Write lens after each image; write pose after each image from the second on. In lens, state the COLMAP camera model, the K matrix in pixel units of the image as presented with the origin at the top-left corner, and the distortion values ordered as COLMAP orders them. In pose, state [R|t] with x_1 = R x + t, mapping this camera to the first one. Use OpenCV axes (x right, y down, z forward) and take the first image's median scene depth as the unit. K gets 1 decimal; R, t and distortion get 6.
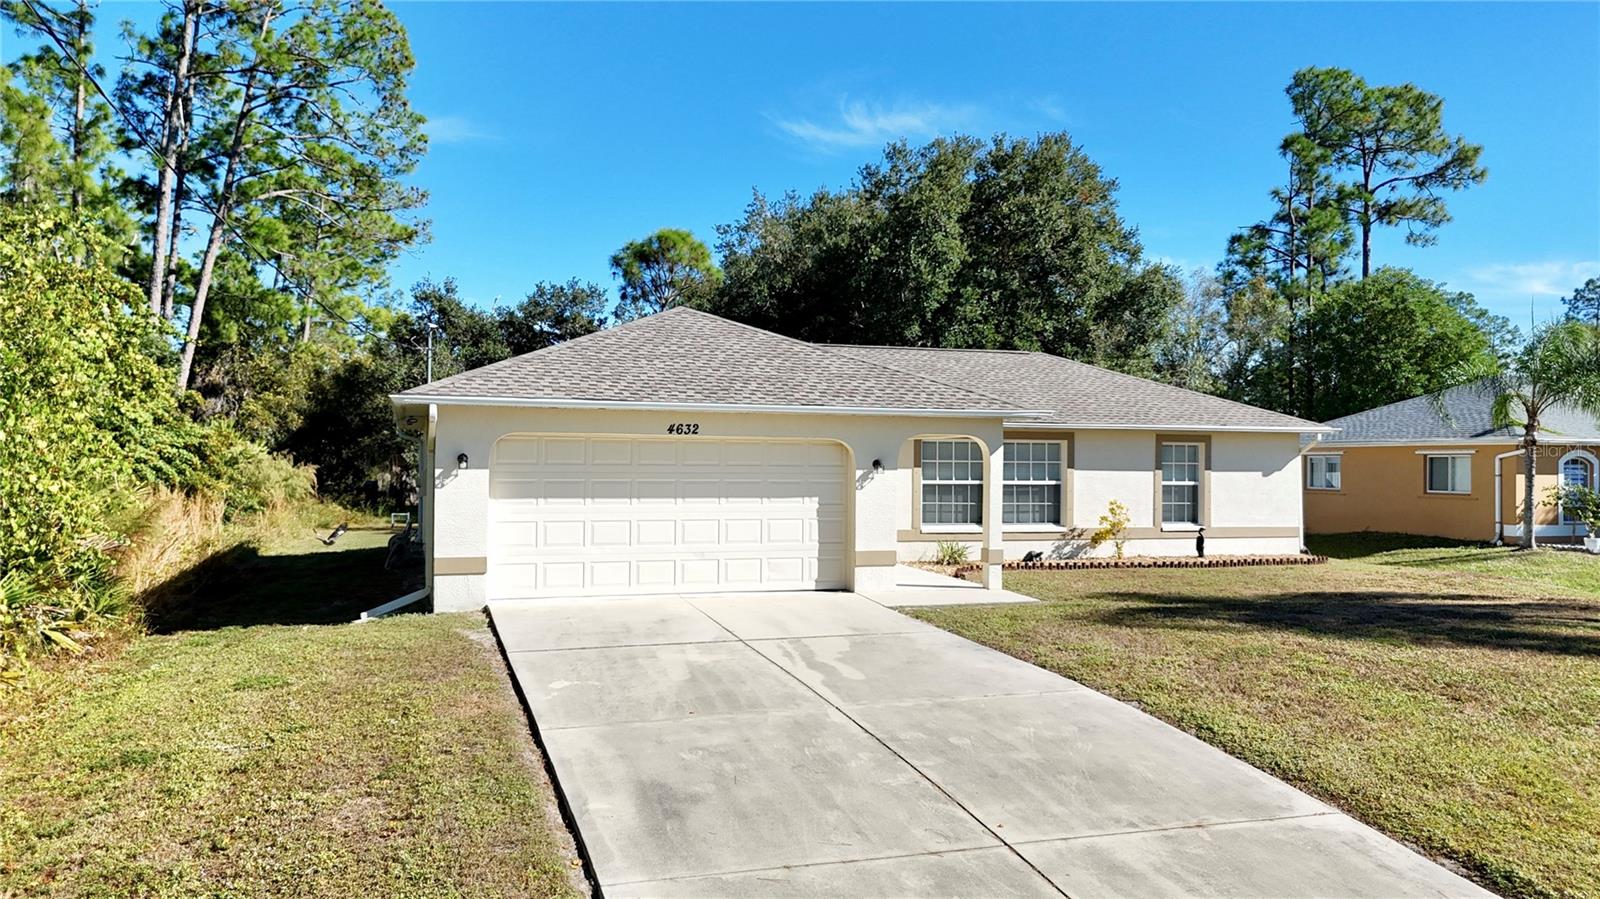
lens RADIAL K [[1153.5, 0, 824.9], [0, 1153.5, 446.0], [0, 0, 1]] dist [0.043185, 0.003453]
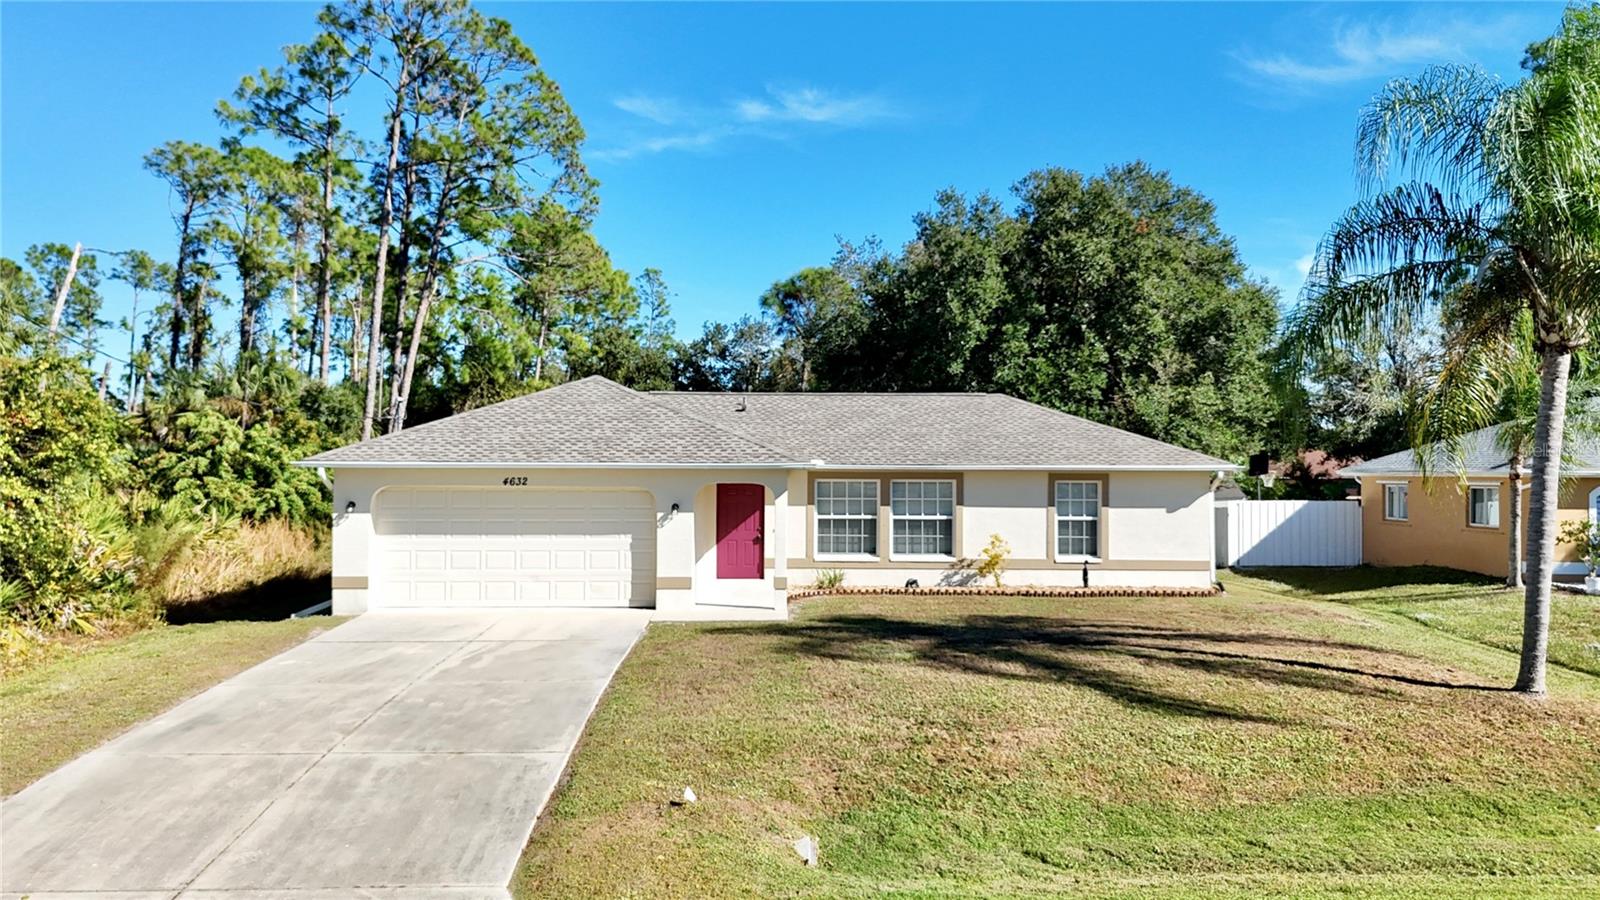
lens RADIAL K [[1231.9, 0, 842.4], [0, 1231.9, 457.9], [0, 0, 1]] dist [0.057968, -0.002506]
pose [[0.960087, -0.006388, -0.279629, 0.435683], [0.006725, 0.999977, 0.000247, -0.027169], [0.279621, -0.002117, 0.960108, -0.171369]]
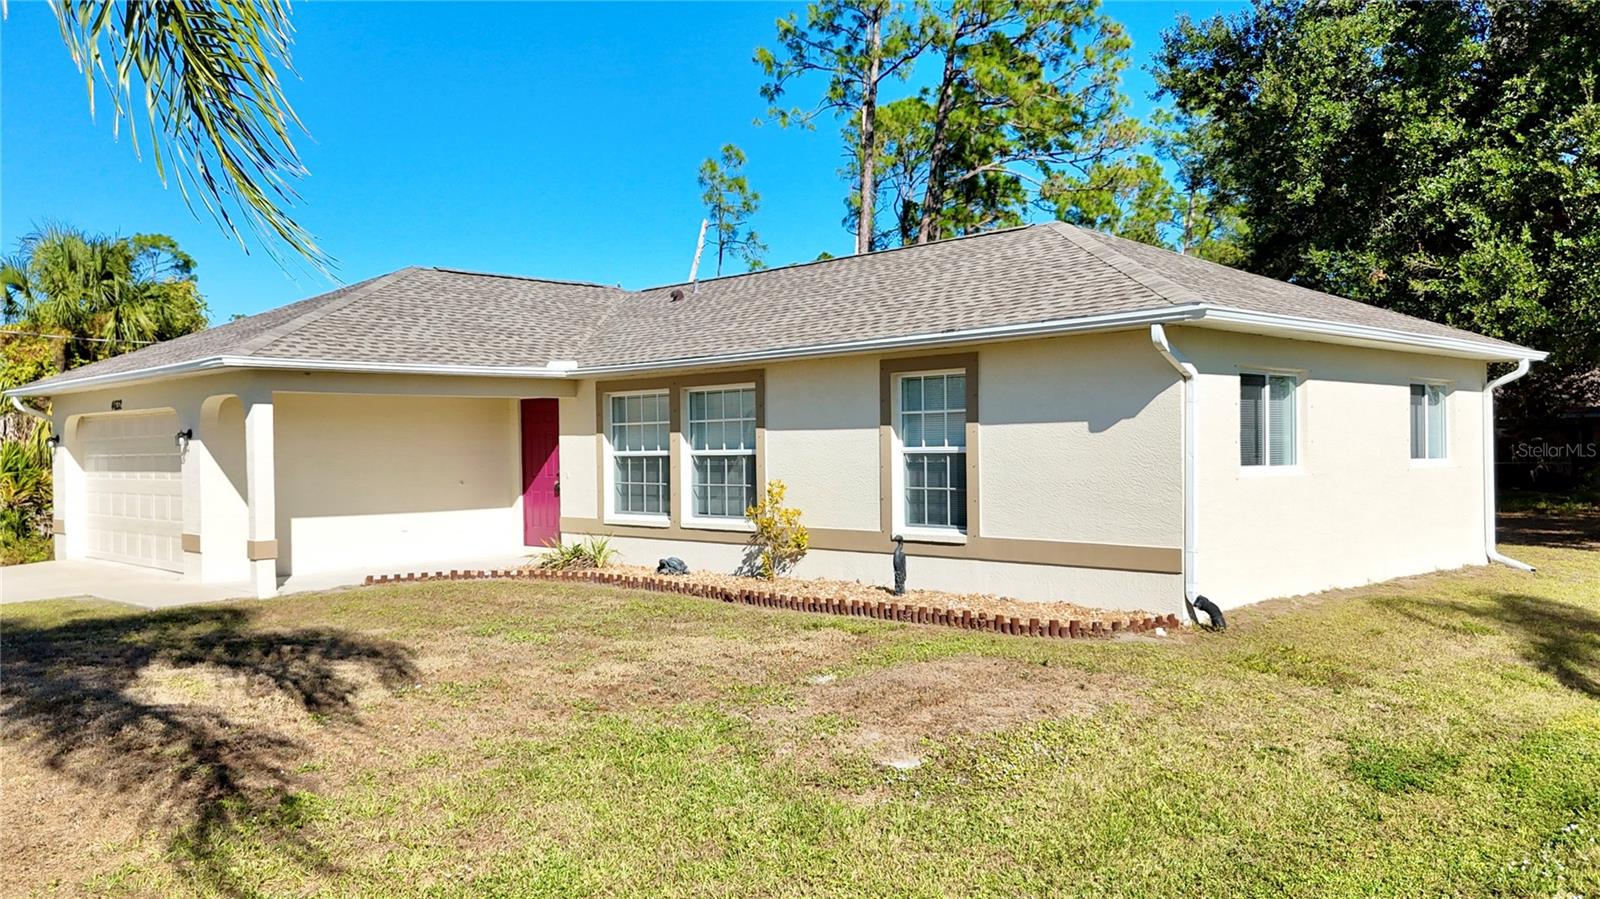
lens RADIAL K [[1274.0, 0, 836.3], [0, 1274.0, 449.0], [0, 0, 1]] dist [0.065886, -0.000738]
pose [[0.443220, -0.012695, -0.896323, 0.831115], [0.034942, 0.999384, 0.003124, 0.029618], [0.895732, -0.032704, 0.443390, 0.736981]]
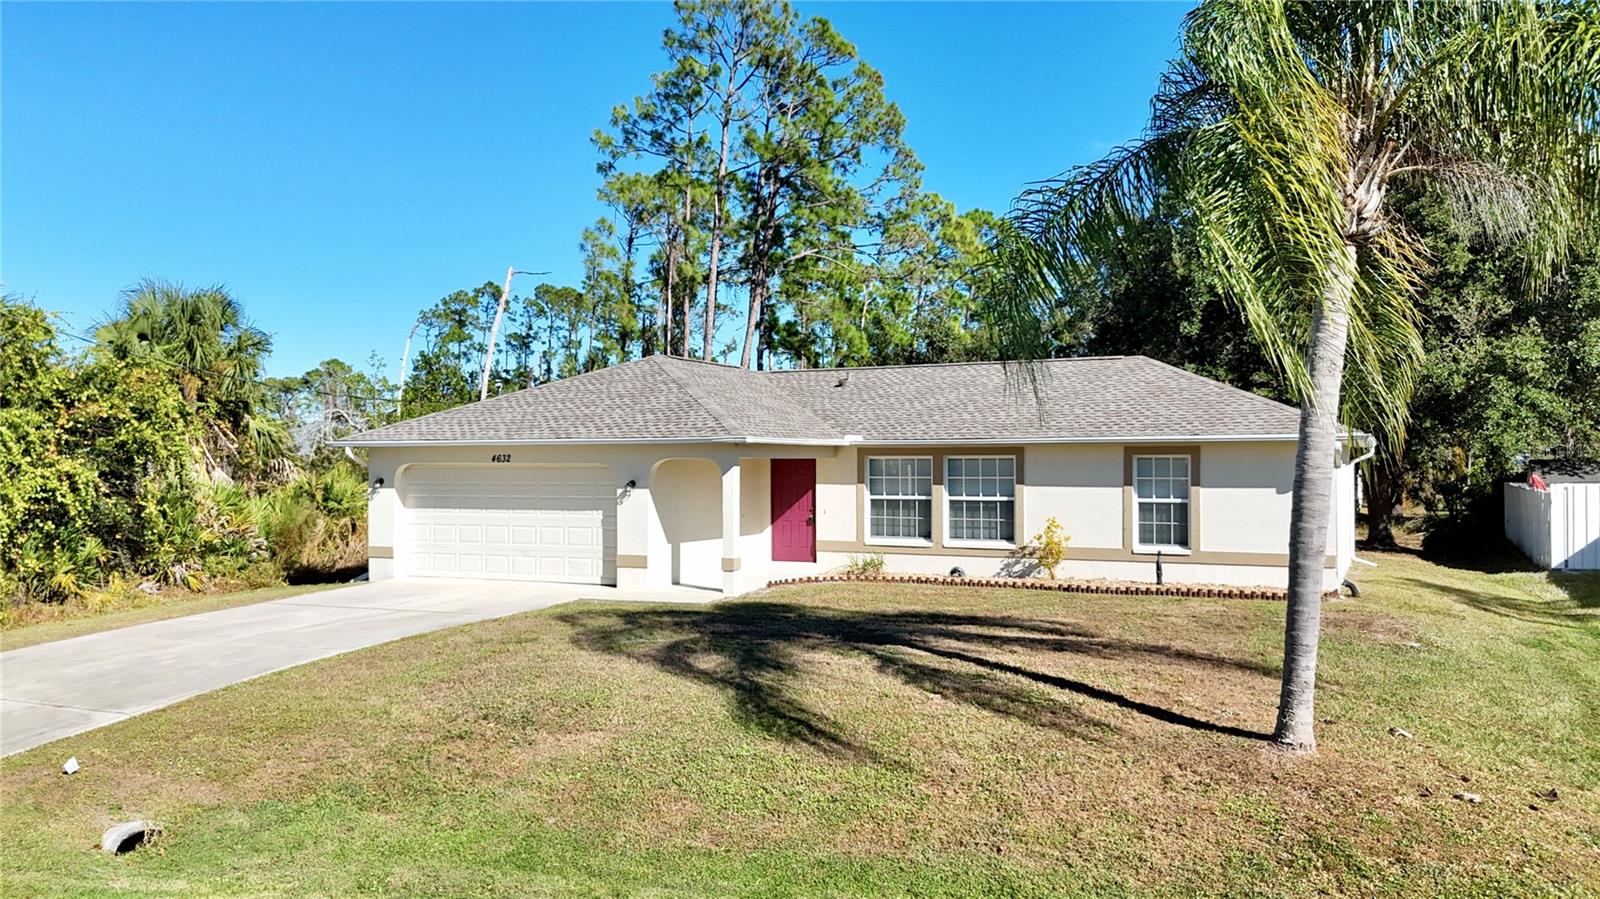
lens RADIAL K [[1231.9, 0, 842.4], [0, 1231.9, 457.4], [0, 0, 1]] dist [0.057968, -0.002506]
pose [[0.737034, -0.012433, -0.675742, 0.799597], [0.018533, 0.999827, 0.001818, -0.007702], [0.675602, -0.013863, 0.737136, 0.139049]]
